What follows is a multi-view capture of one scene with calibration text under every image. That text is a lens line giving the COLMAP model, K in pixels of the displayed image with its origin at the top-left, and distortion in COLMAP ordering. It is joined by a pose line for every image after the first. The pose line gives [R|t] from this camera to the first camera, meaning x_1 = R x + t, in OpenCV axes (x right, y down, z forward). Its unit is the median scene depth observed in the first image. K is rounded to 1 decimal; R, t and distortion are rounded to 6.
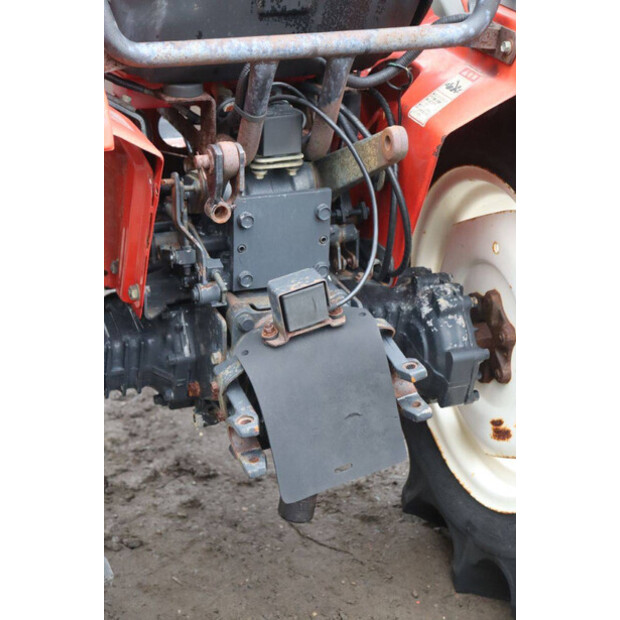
lens RADIAL K [[1446.2, 0, 308.4], [0, 1446.2, 309.3], [0, 0, 1]] dist [0.410841, 0.000000]
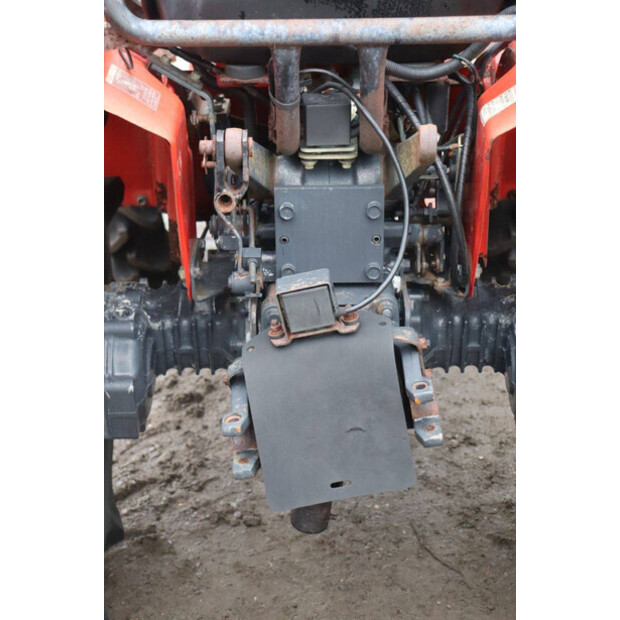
lens RADIAL K [[1446.2, 0, 309.2], [0, 1446.2, 306.9], [0, 0, 1]] dist [0.410841, 0.000000]
pose [[0.931370, 0.119069, -0.344053, 0.312814], [-0.110614, 0.992881, 0.044177, -0.043238], [0.346864, -0.003088, 0.937910, 0.110068]]
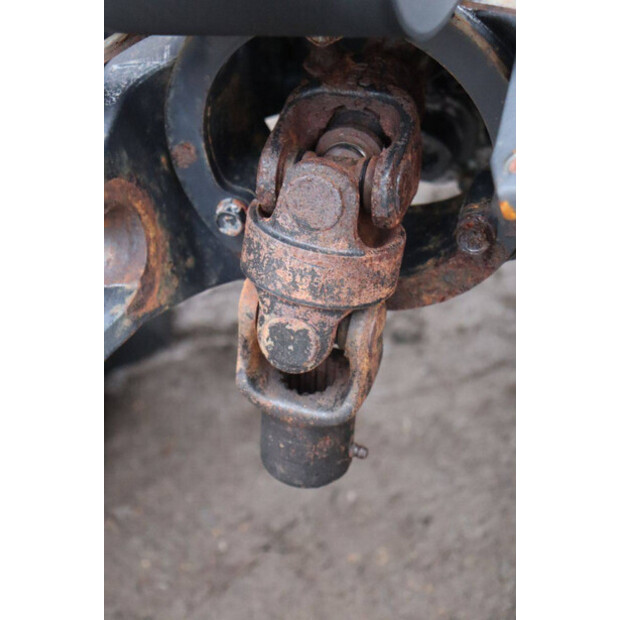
lens RADIAL K [[1446.2, 0, 309.6], [0, 1446.2, 311.4], [0, 0, 1]] dist [0.410841, 0.000000]
pose [[0.767792, 0.285093, -0.573775, 0.214063], [-0.116003, 0.942601, 0.313124, -0.020137], [0.630110, -0.173854, 0.756793, 0.733684]]
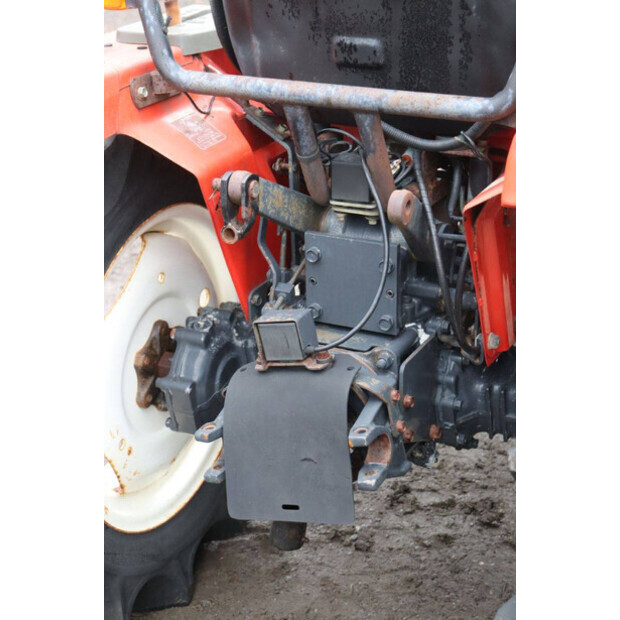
lens RADIAL K [[1310.0, 0, 311.6], [0, 1310.0, 308.8], [0, 0, 1]] dist [0.340175, 0.000000]
pose [[0.679019, 0.243669, -0.692502, 0.636621], [-0.261180, 0.961774, 0.082322, -0.103723], [0.686090, 0.124969, 0.716703, 0.327363]]
